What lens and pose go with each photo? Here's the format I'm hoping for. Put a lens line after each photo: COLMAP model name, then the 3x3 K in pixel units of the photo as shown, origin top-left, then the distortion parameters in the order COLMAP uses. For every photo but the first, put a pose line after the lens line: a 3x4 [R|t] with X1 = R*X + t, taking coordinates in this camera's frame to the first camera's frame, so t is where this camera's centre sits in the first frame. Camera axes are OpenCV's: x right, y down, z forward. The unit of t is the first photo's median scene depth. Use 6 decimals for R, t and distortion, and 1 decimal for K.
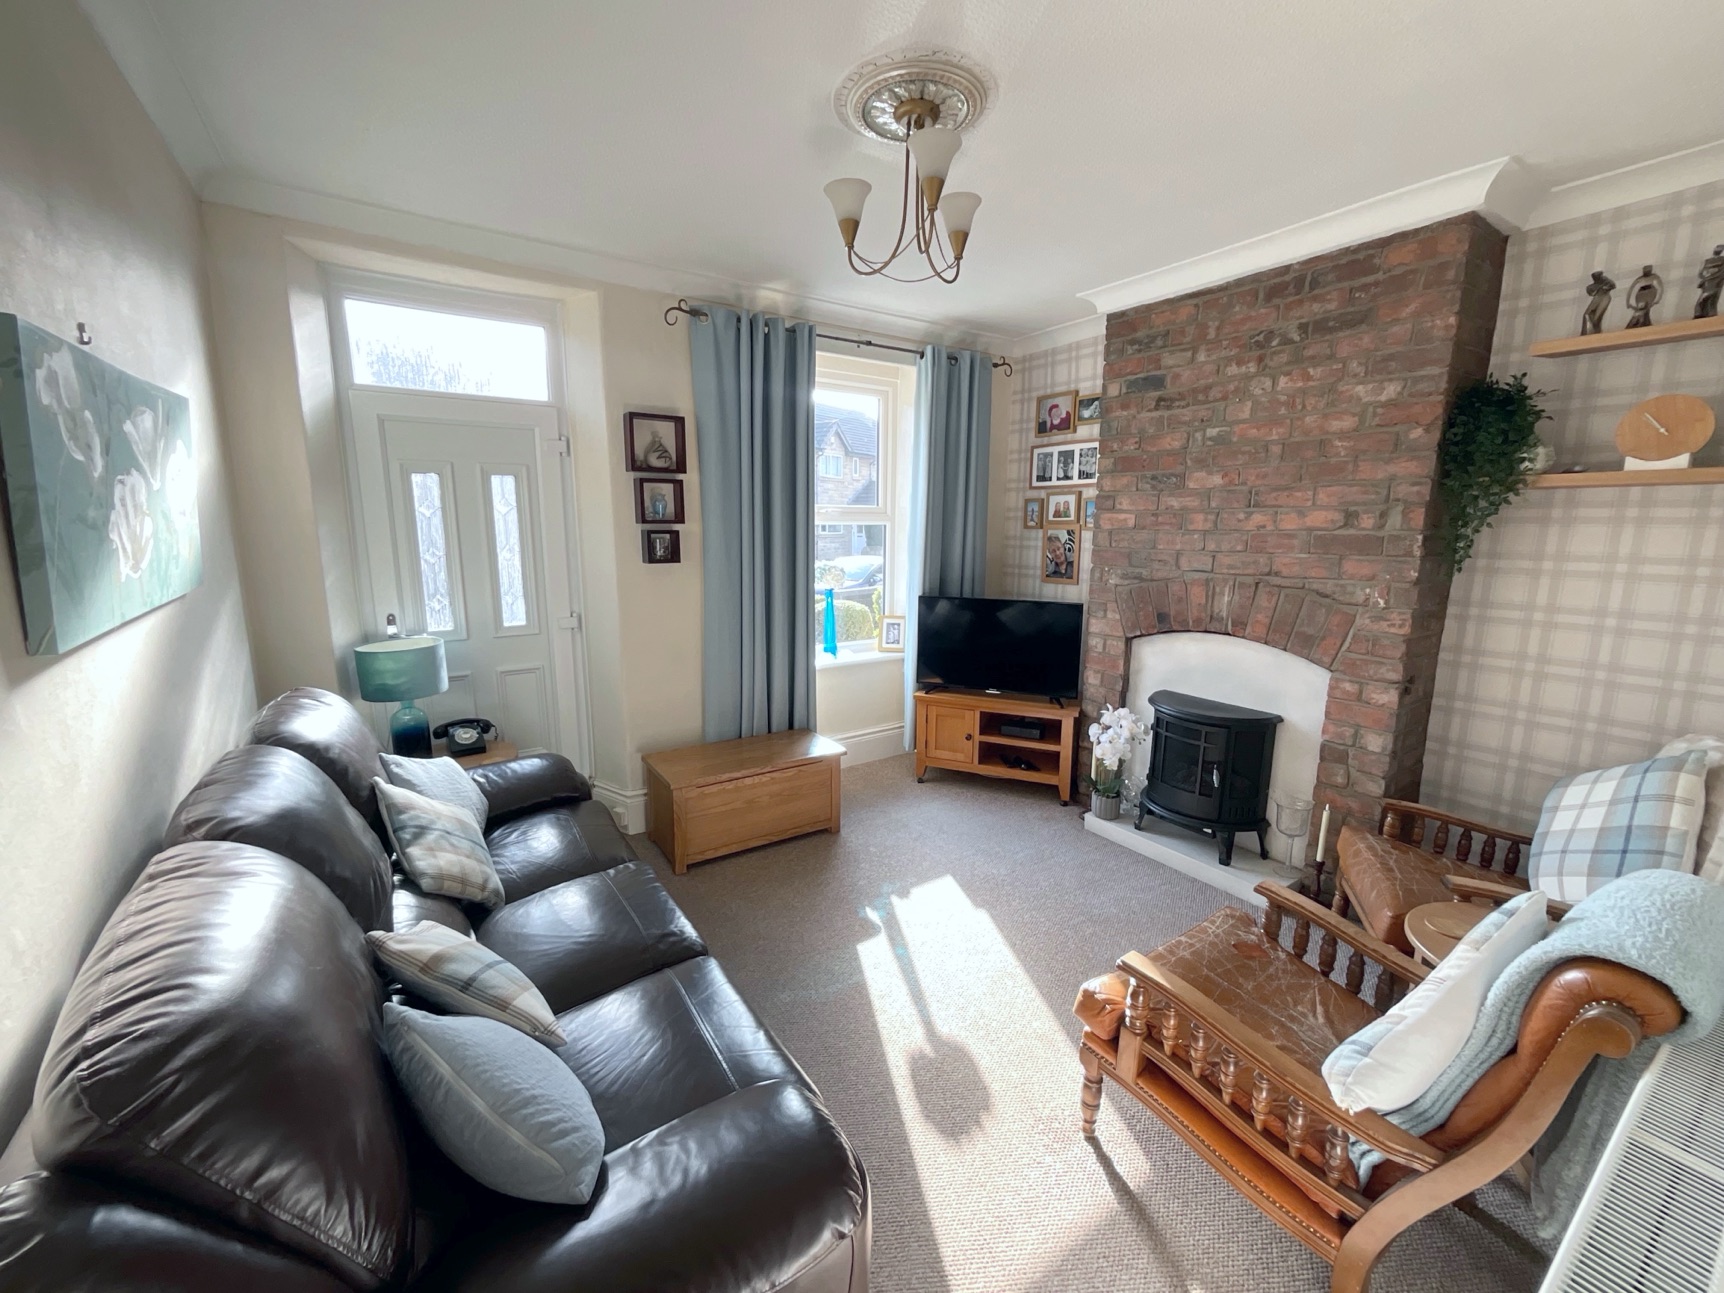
lens RADIAL K [[698.4, 0, 859.5], [0, 698.4, 644.8], [0, 0, 1]] dist [0.006618, -0.002364]
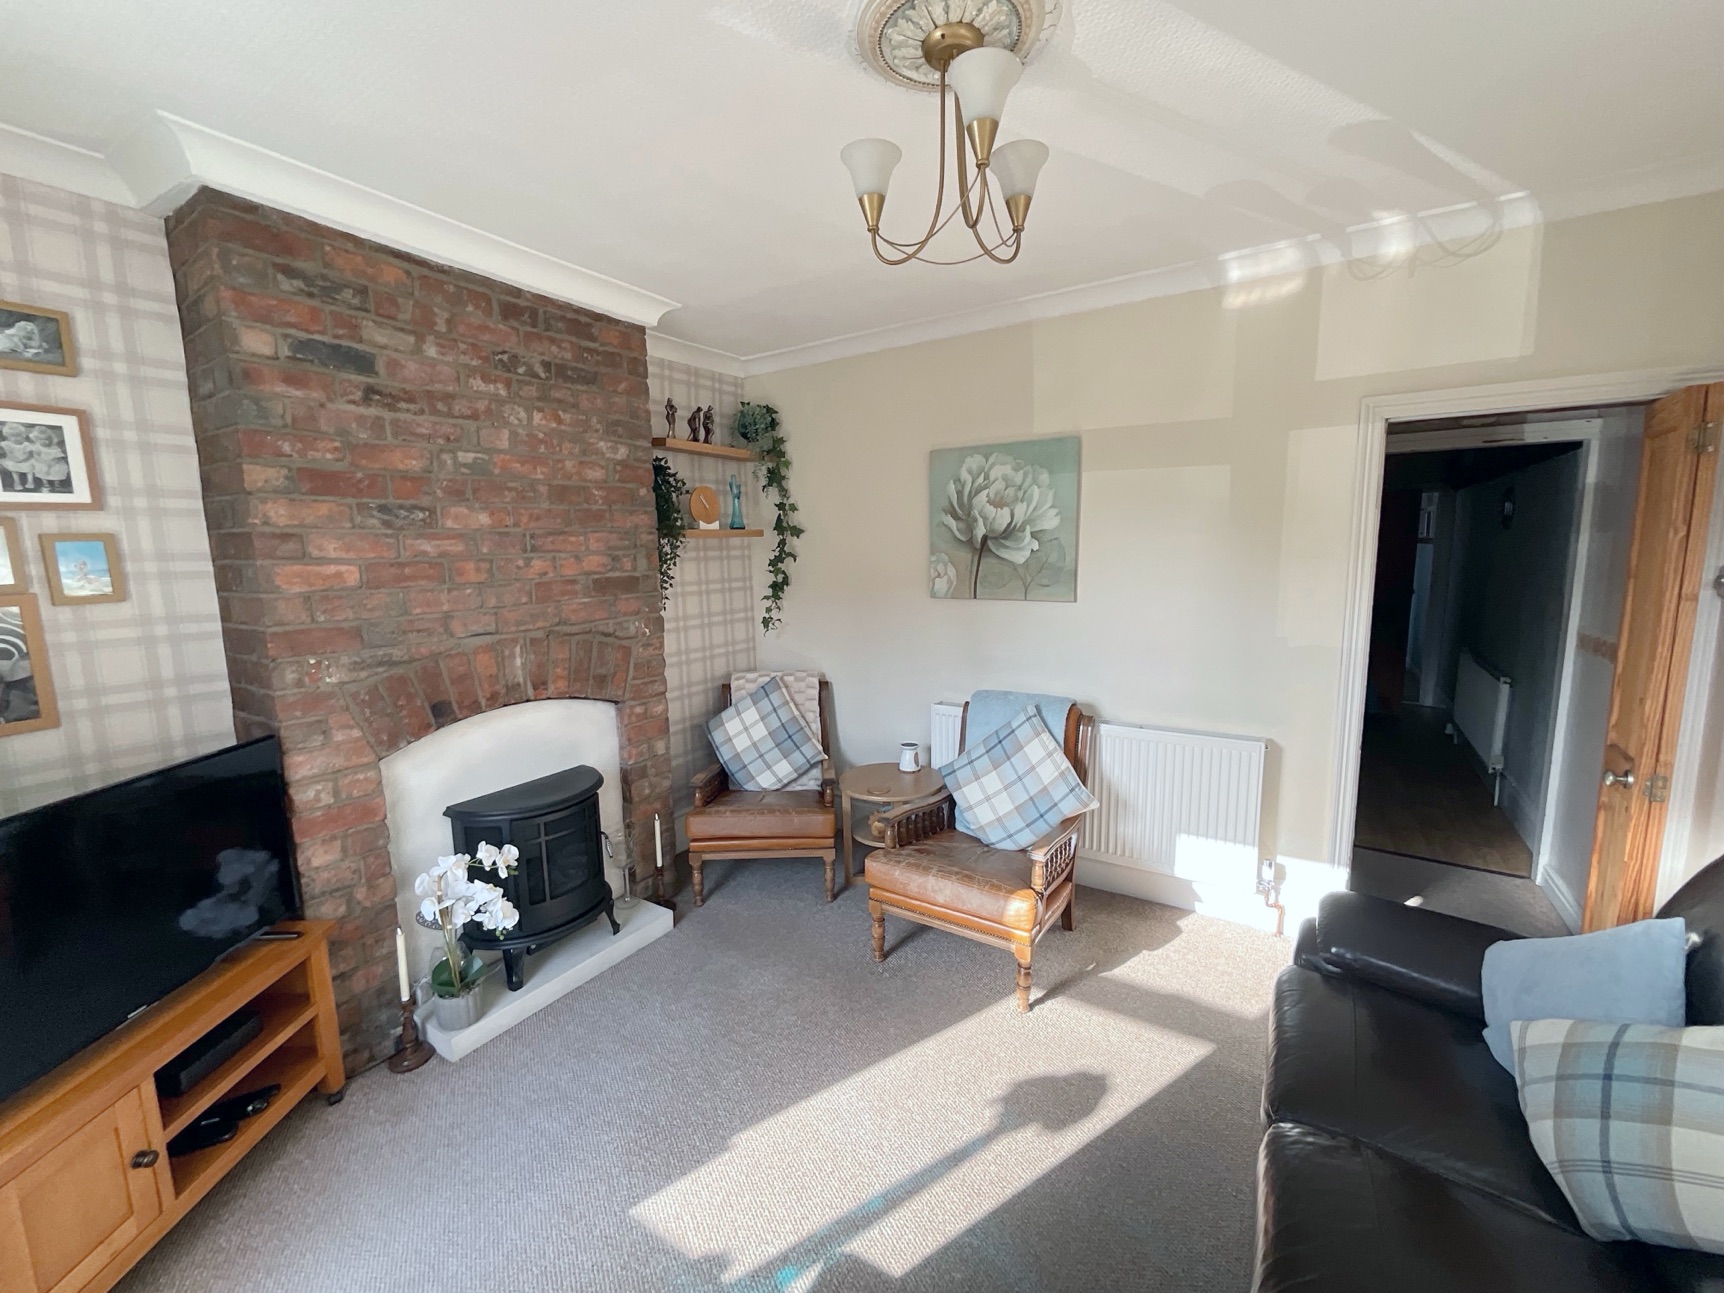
lens RADIAL K [[698.4, 0, 858.2], [0, 698.4, 644.4], [0, 0, 1]] dist [0.006618, -0.002364]
pose [[-0.401730, -0.124967, 0.907191, -0.409289], [0.180411, 0.960430, 0.212192, -0.196122], [-0.897811, 0.248912, -0.363288, 0.968781]]
